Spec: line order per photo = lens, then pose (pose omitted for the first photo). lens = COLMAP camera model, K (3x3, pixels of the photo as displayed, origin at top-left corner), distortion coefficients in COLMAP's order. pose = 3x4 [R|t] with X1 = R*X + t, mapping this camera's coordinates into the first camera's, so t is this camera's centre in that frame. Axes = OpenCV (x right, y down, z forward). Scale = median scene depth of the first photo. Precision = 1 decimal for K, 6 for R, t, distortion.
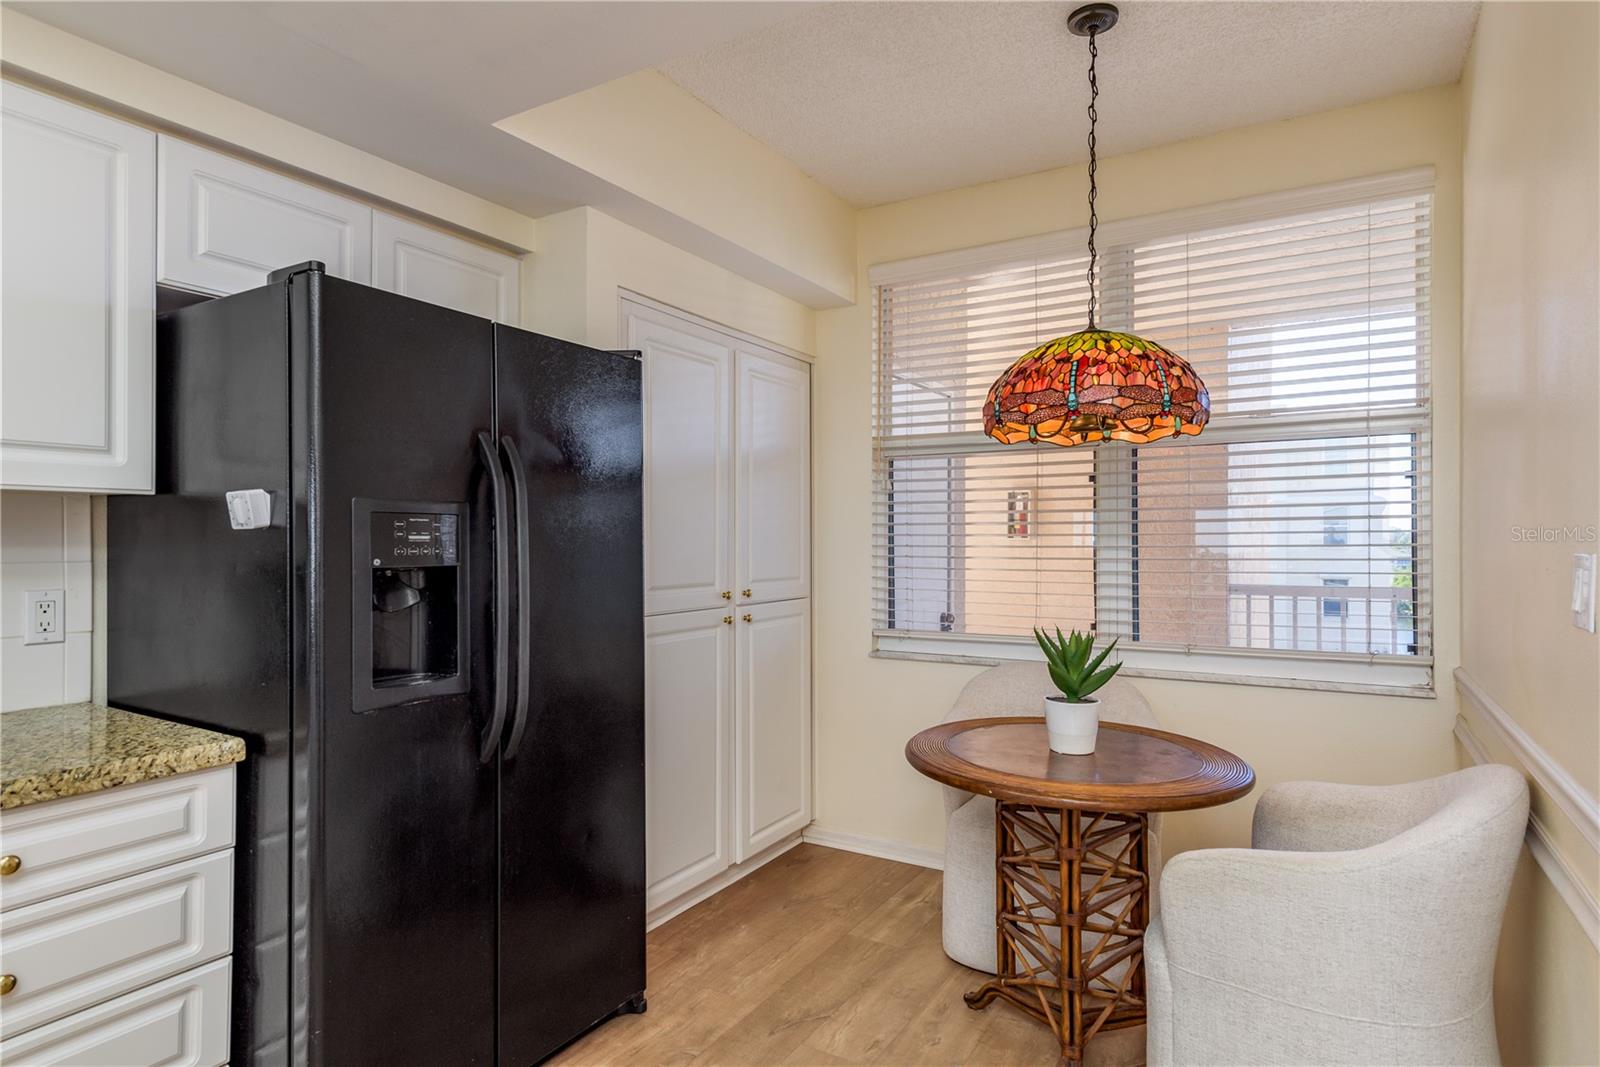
lens RADIAL K [[869.0, 0, 800.0], [0, 869.0, 533.5], [0, 0, 1]] dist [0.032891, -0.007526]
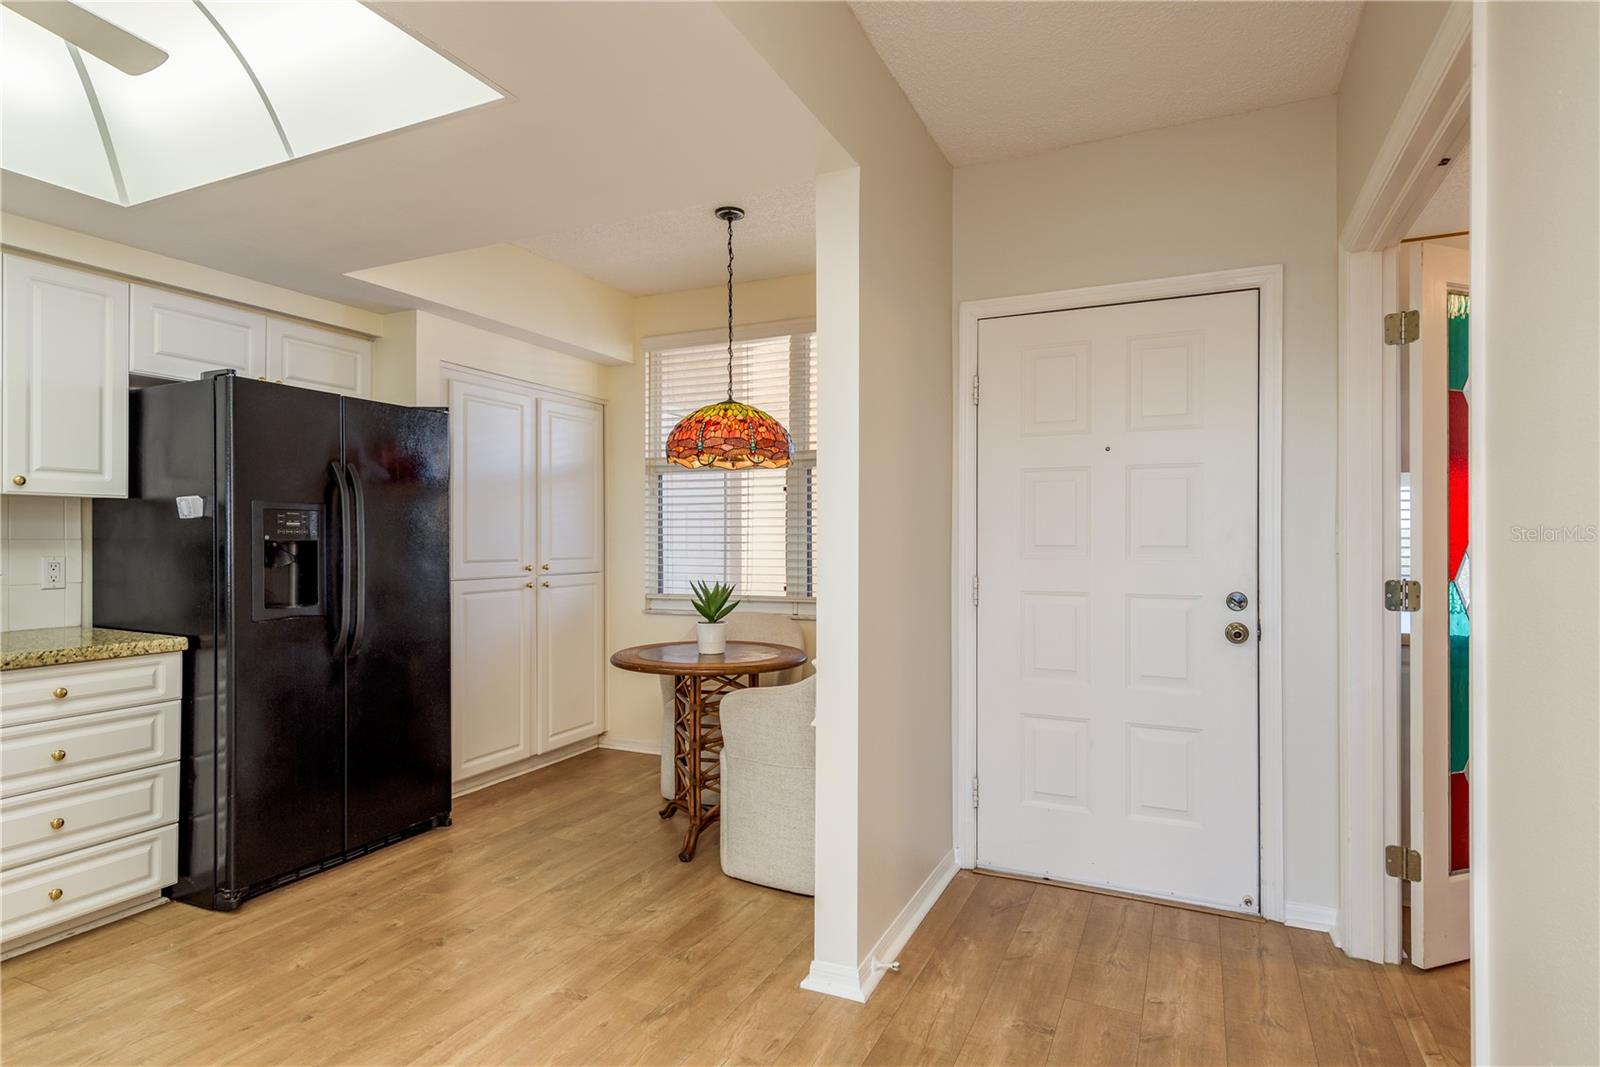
lens RADIAL K [[836.3, 0, 800.0], [0, 836.3, 533.5], [0, 0, 1]] dist [0.020523, -0.000875]
pose [[0.995043, 0.000153, 0.099446, 0.358594], [-0.000129, 1.000000, -0.000241, 0.021602], [-0.099446, 0.000227, 0.995043, -0.686337]]
